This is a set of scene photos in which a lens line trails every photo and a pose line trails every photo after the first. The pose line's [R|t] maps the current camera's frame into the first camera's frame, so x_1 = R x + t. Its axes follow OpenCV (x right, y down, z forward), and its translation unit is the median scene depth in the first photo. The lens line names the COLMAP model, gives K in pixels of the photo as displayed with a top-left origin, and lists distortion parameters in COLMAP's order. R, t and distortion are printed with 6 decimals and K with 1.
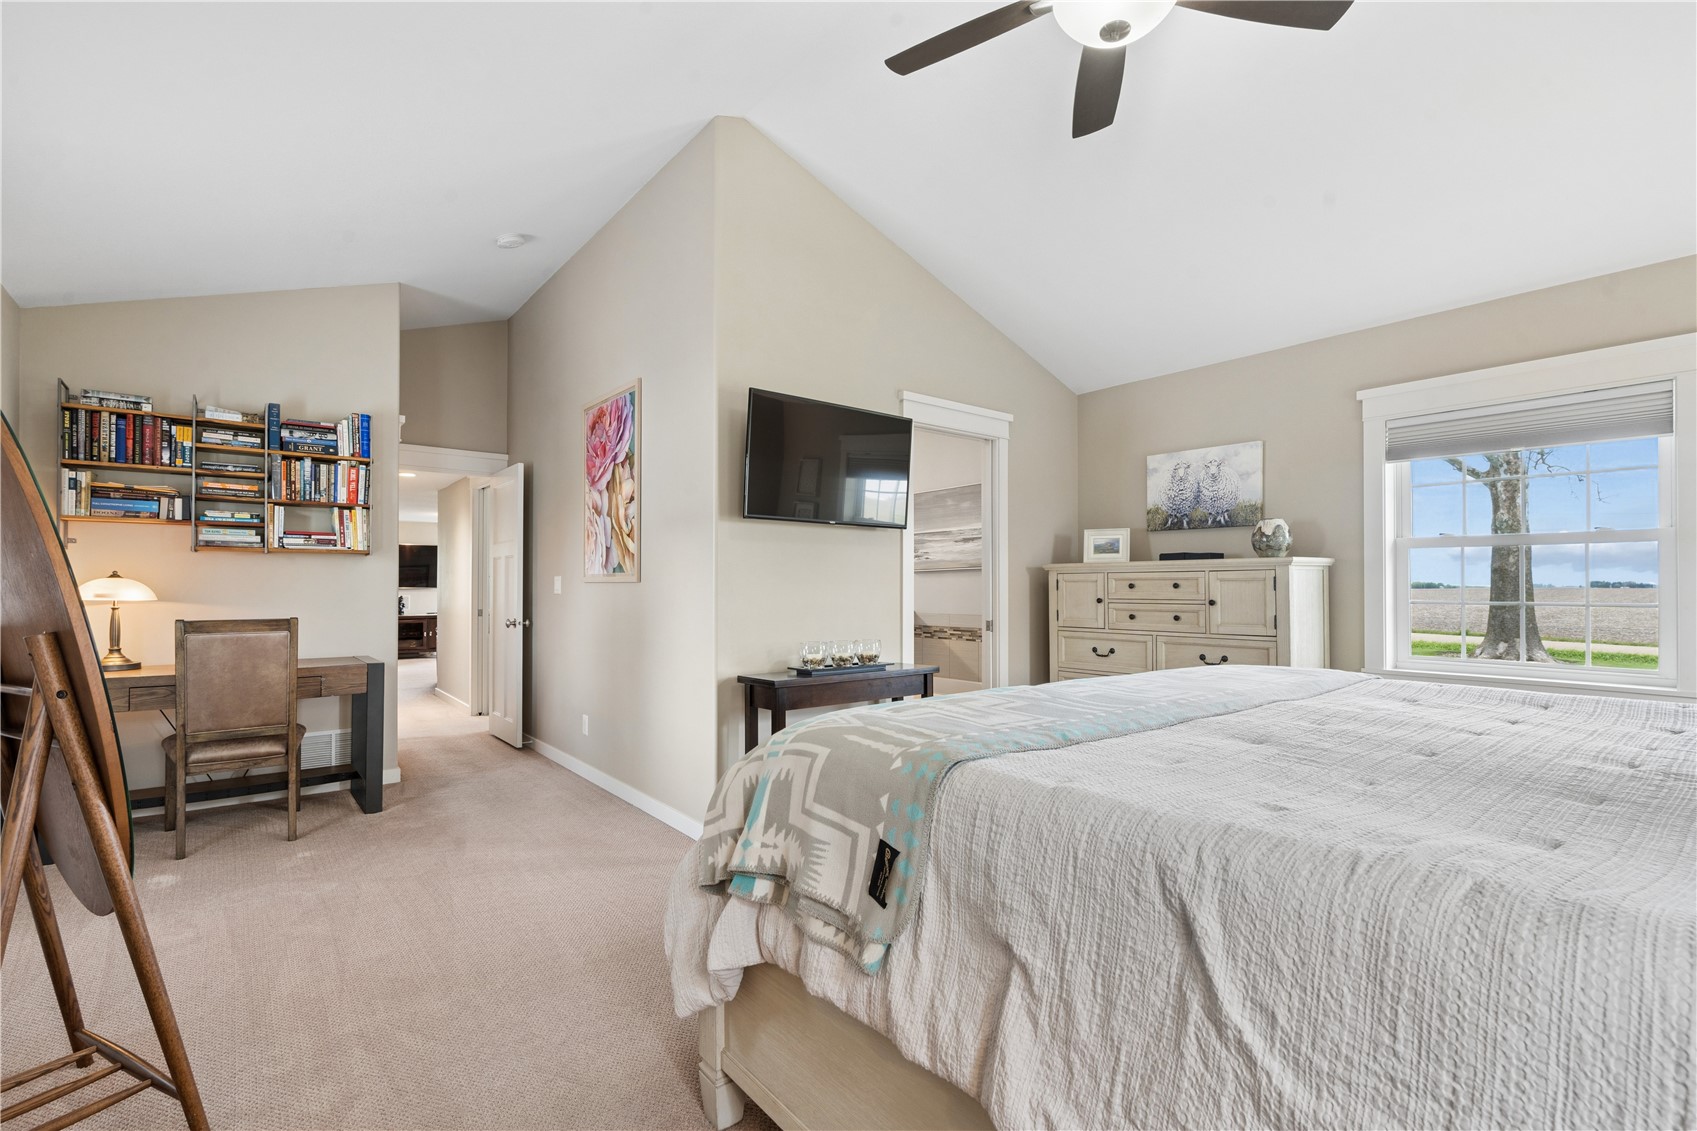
lens RADIAL K [[767.2, 0, 844.1], [0, 767.2, 577.0], [0, 0, 1]] dist [-0.001783, -0.000211]
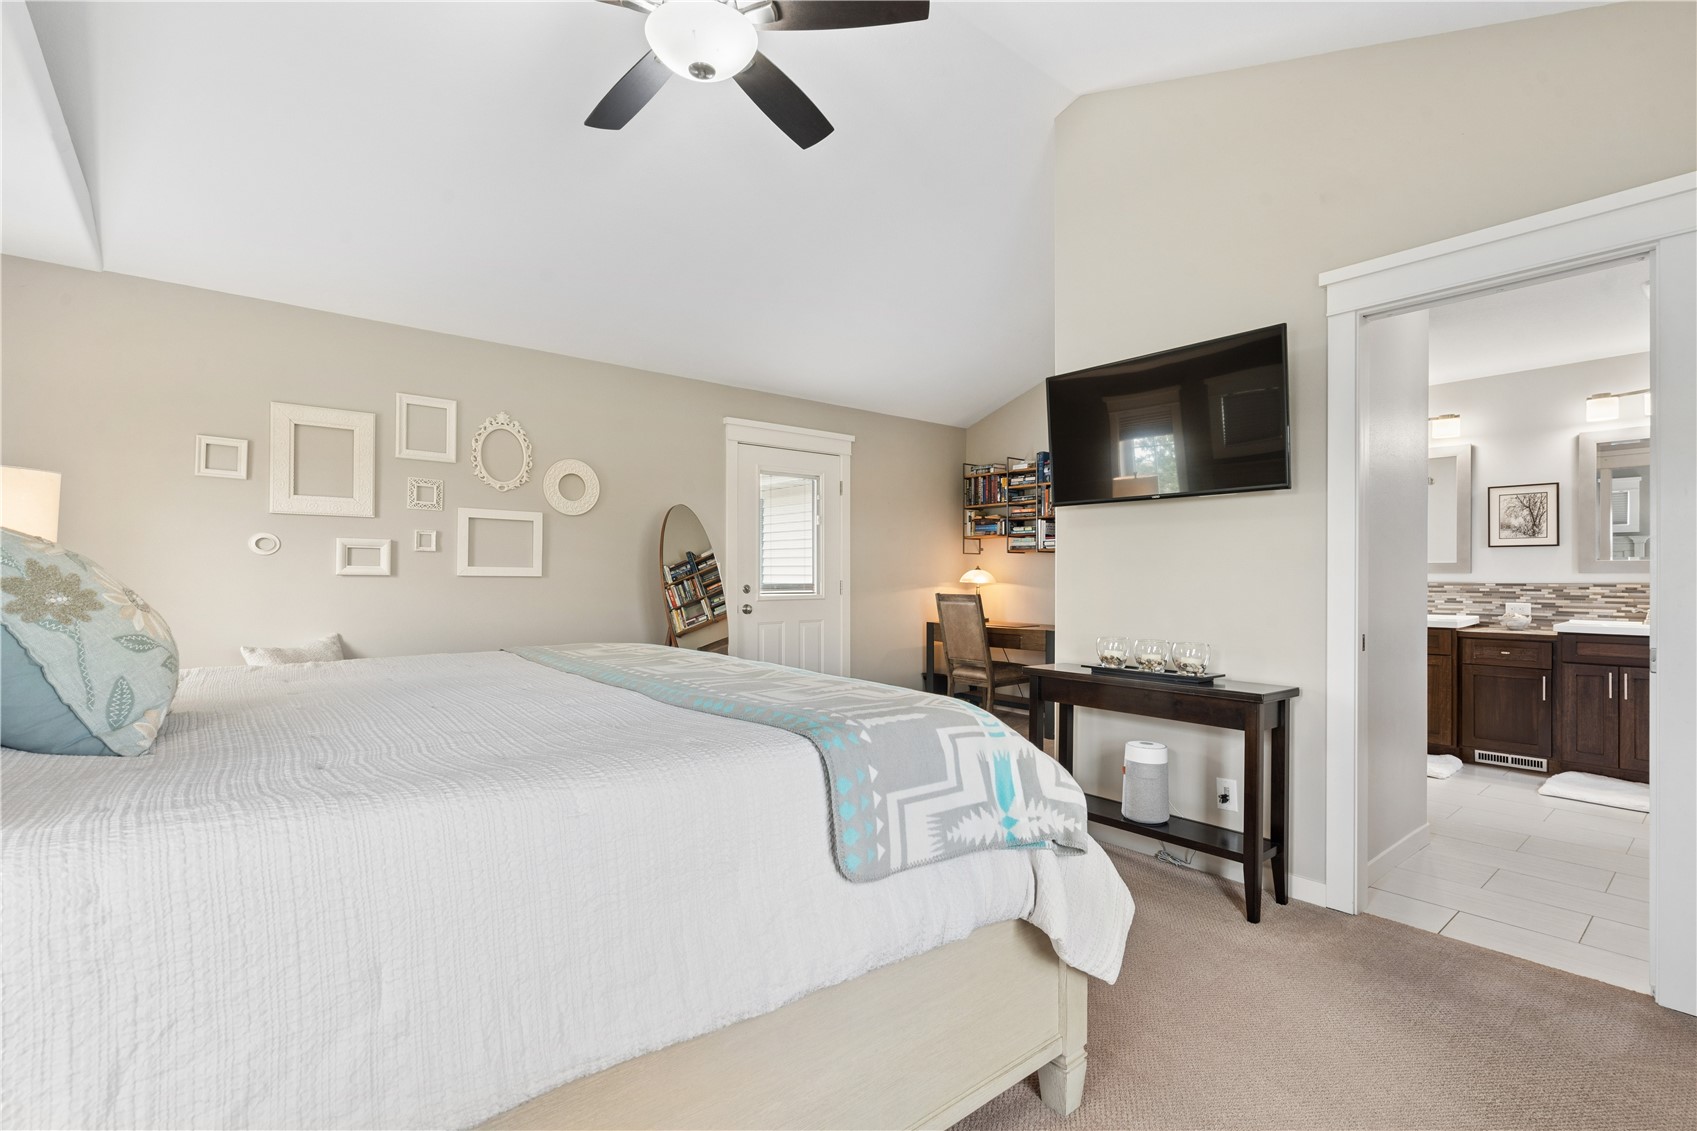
lens RADIAL K [[767.2, 0, 844.1], [0, 767.2, 577.0], [0, 0, 1]] dist [-0.001783, -0.000211]
pose [[0.006119, 0.003342, -0.999976, 0.811511], [-0.001080, 0.999994, 0.003336, 0.012352], [0.999981, 0.001059, 0.006123, 0.670974]]
